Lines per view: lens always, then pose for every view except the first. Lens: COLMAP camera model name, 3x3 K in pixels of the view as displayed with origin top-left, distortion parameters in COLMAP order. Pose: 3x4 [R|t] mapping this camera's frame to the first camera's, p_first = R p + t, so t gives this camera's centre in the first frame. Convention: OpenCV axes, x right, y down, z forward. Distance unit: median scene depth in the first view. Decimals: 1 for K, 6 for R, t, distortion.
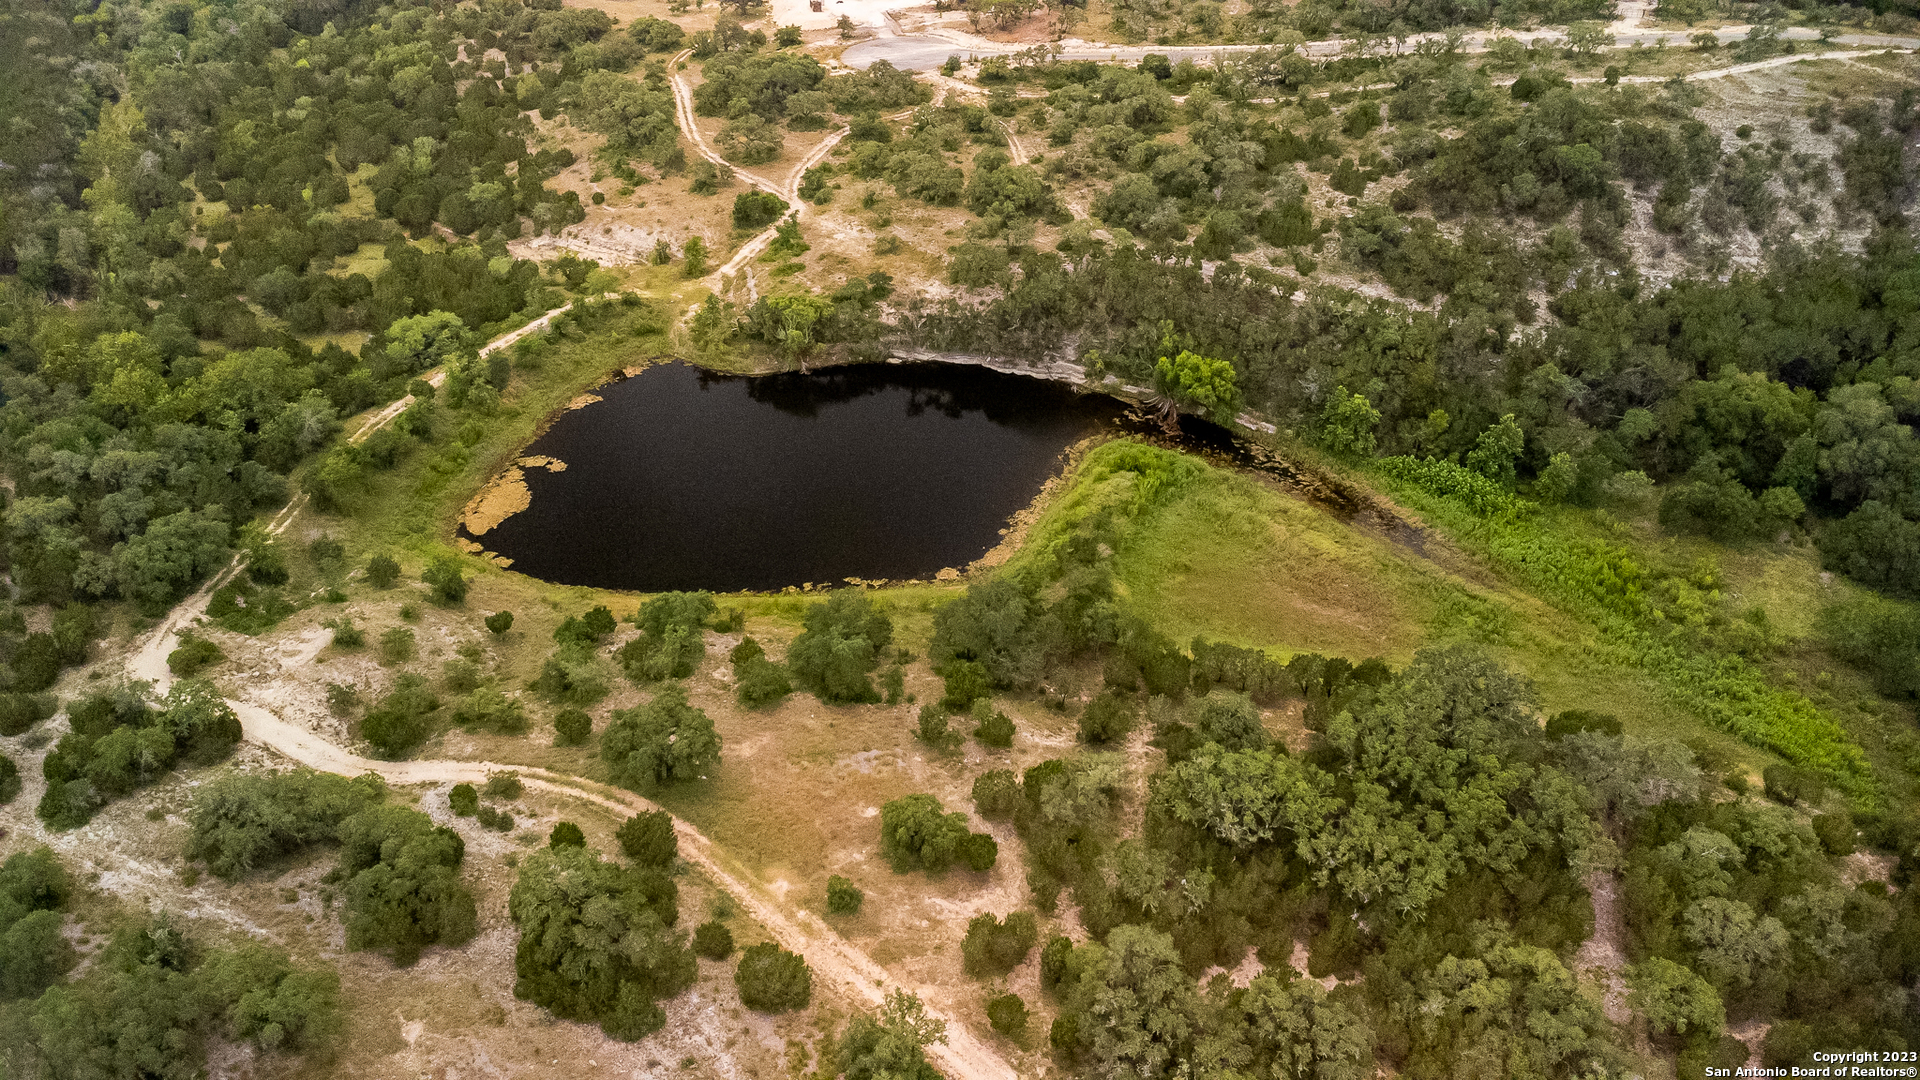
lens RADIAL K [[1385.5, 0, 941.8], [0, 1385.5, 513.1], [0, 0, 1]] dist [0.040864, -0.056943]
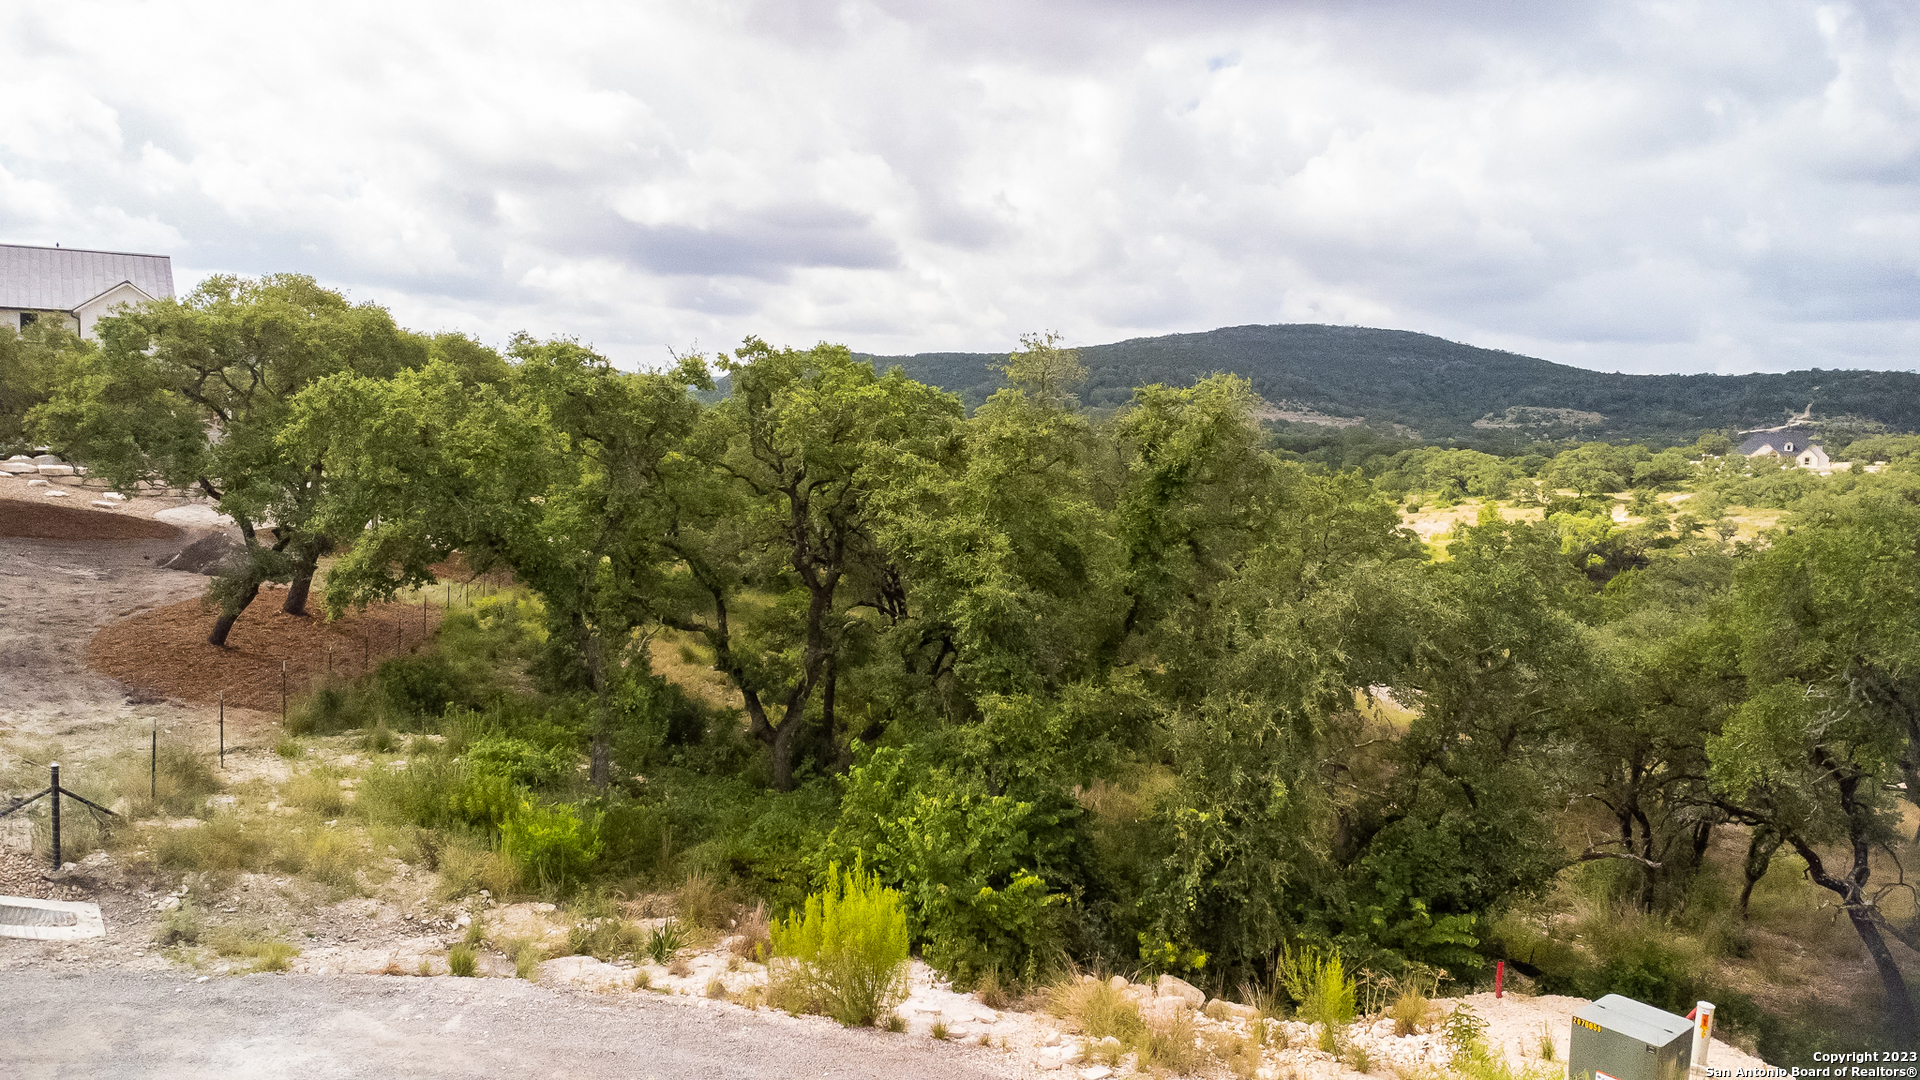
lens RADIAL K [[1385.5, 0, 940.2], [0, 1385.5, 542.3], [0, 0, 1]] dist [0.040864, -0.056943]
pose [[0.790081, 0.063045, -0.609752, 0.127424], [-0.352982, 0.860028, -0.368451, 0.353478], [0.501175, 0.506337, 0.701745, 0.128232]]
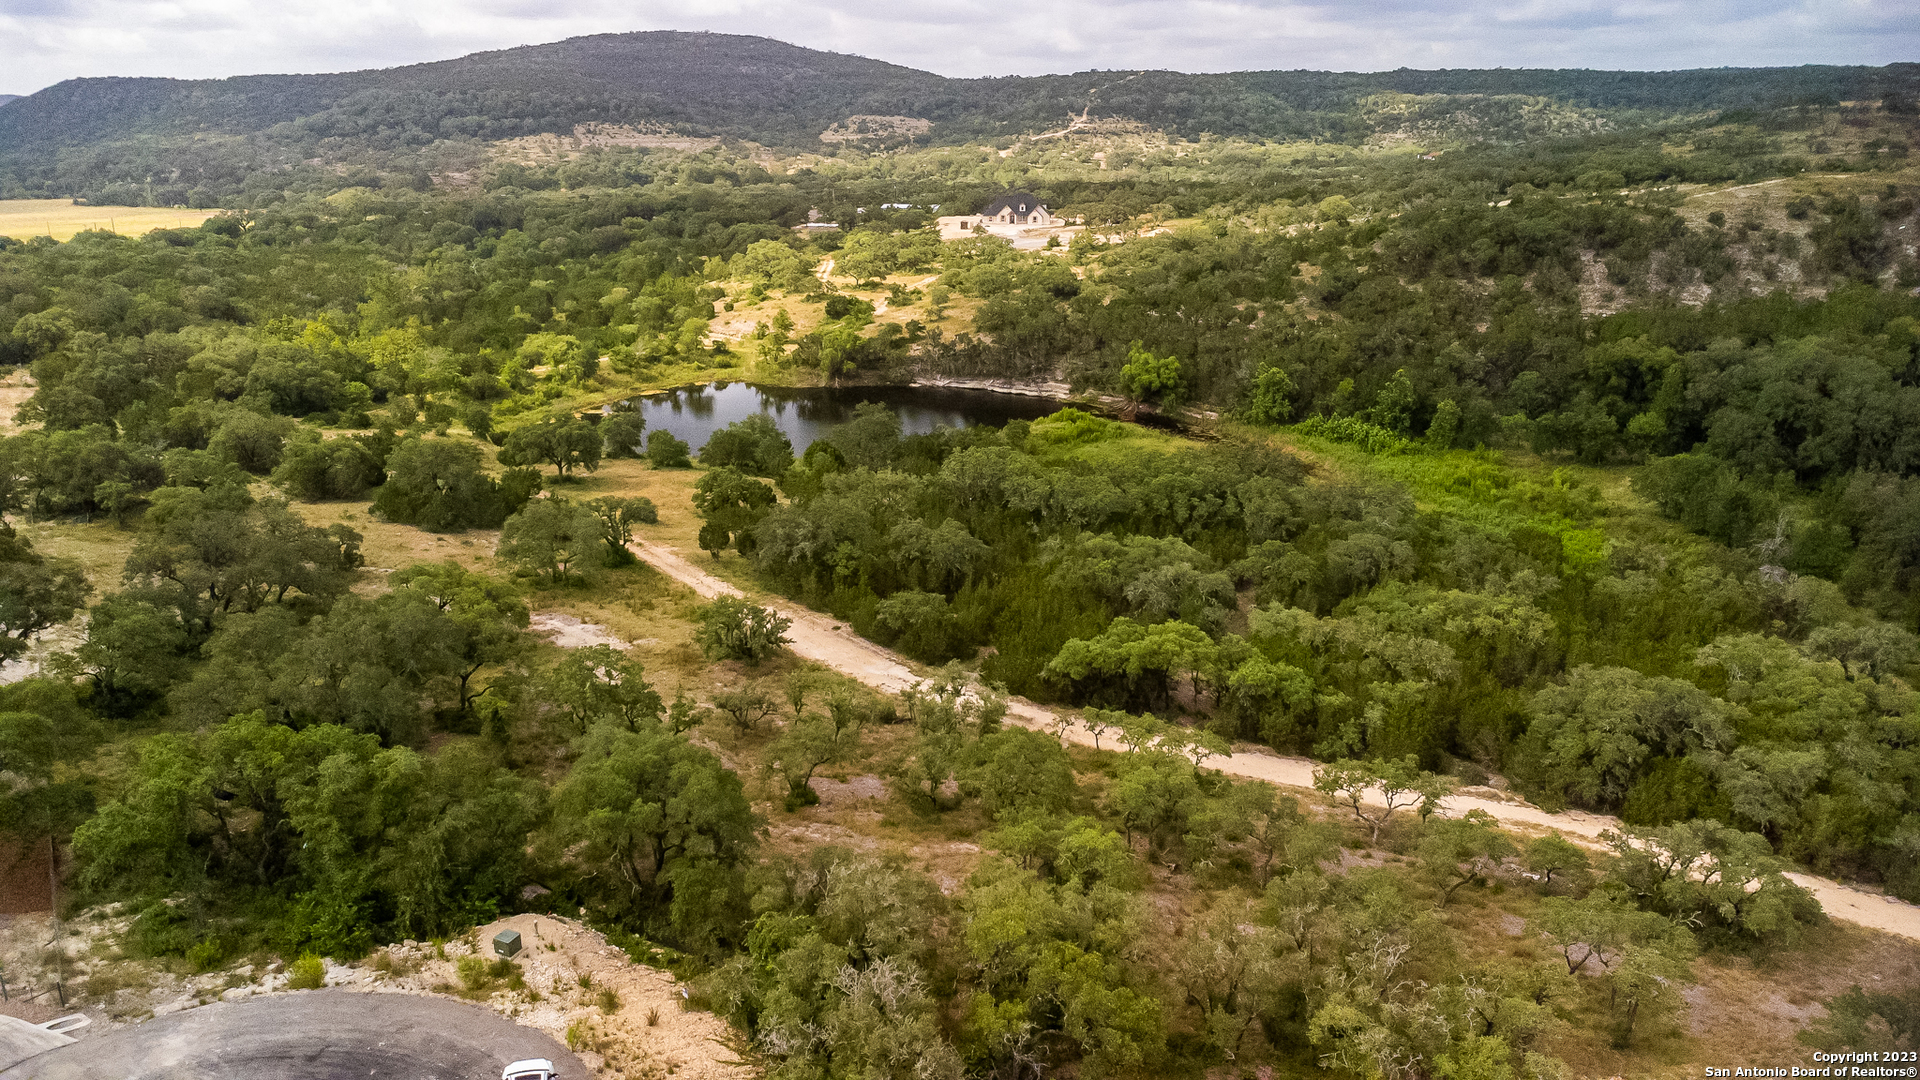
lens RADIAL K [[1385.5, 0, 940.7], [0, 1385.5, 519.8], [0, 0, 1]] dist [0.040864, -0.056943]
pose [[0.974012, 0.035377, -0.223718, 0.255042], [-0.099198, 0.954587, -0.280934, 0.328809], [0.203619, 0.295826, 0.933288, -0.061620]]
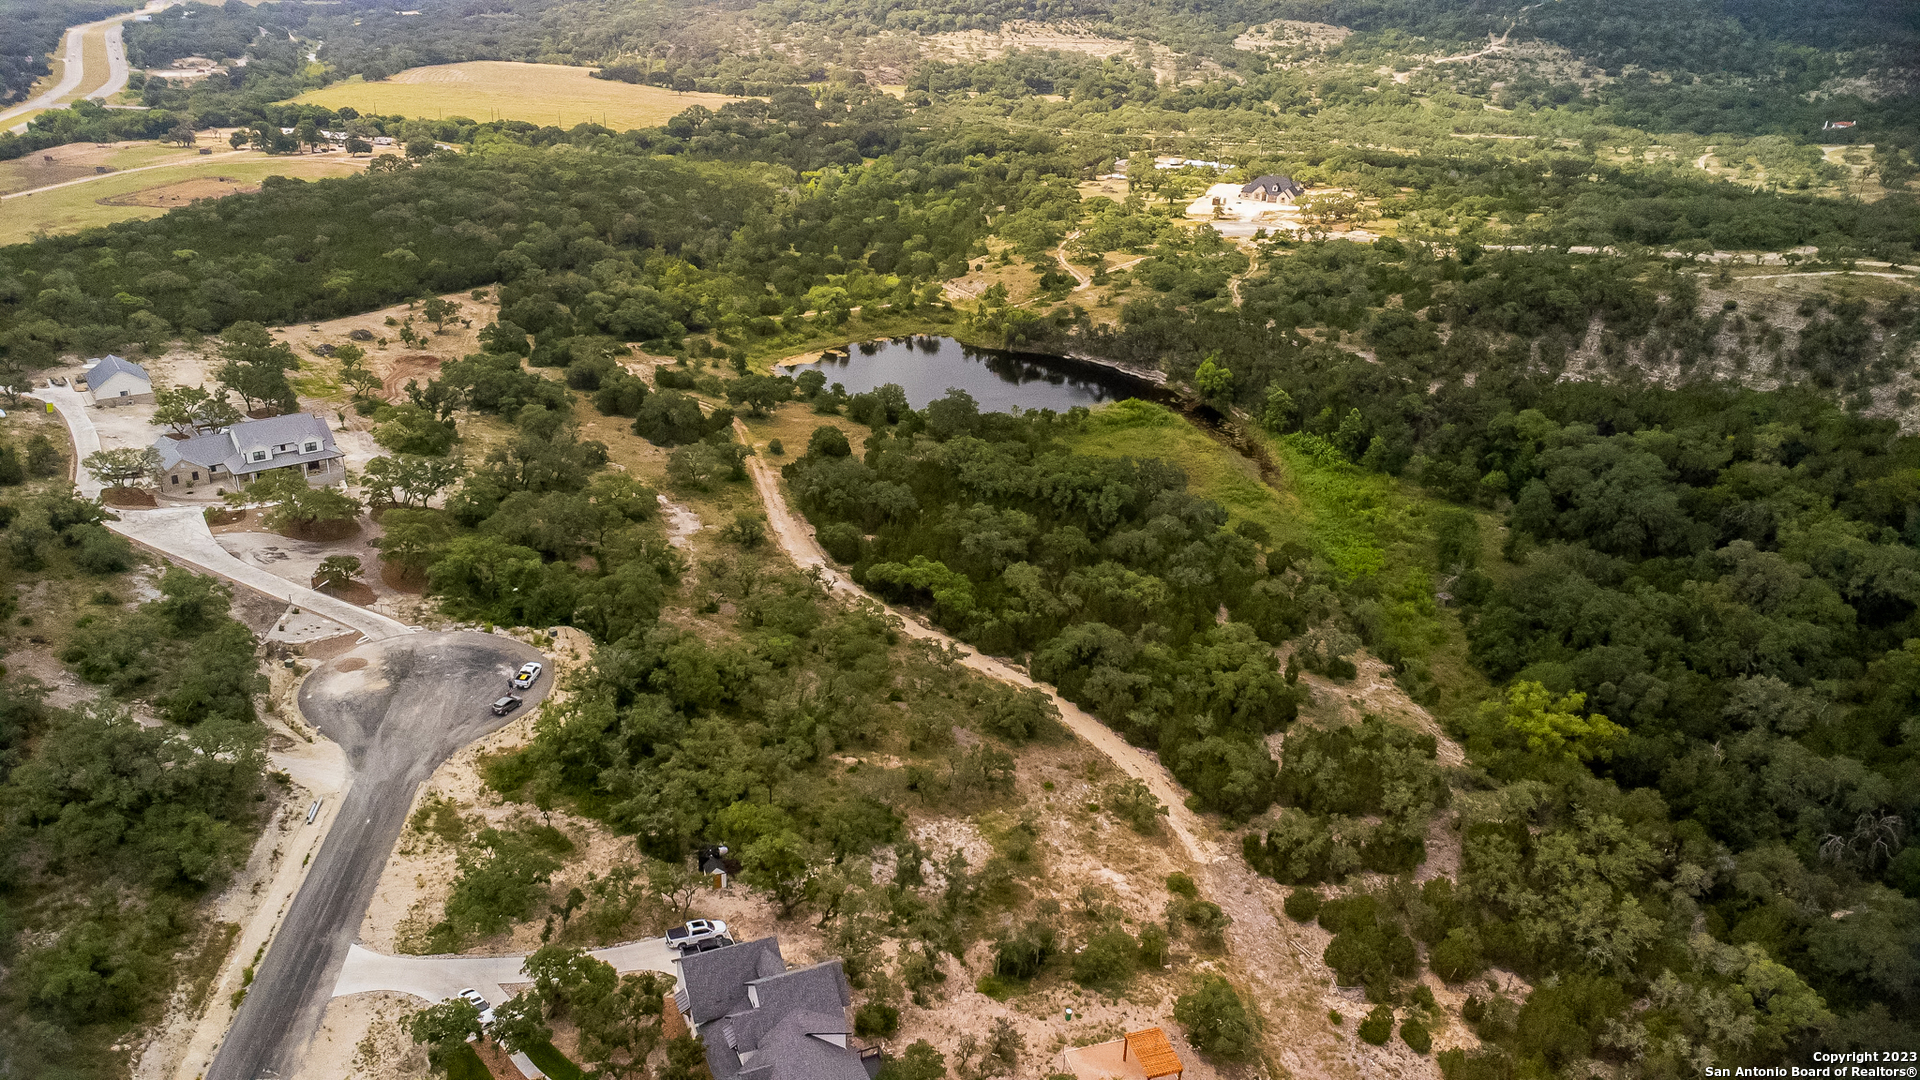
lens RADIAL K [[1385.5, 0, 941.0], [0, 1385.5, 520.1], [0, 0, 1]] dist [0.040864, -0.056943]
pose [[0.846437, 0.209556, -0.489520, 0.665172], [-0.305841, 0.943871, -0.124777, 0.310772], [0.435896, 0.255331, 0.863018, -0.392307]]
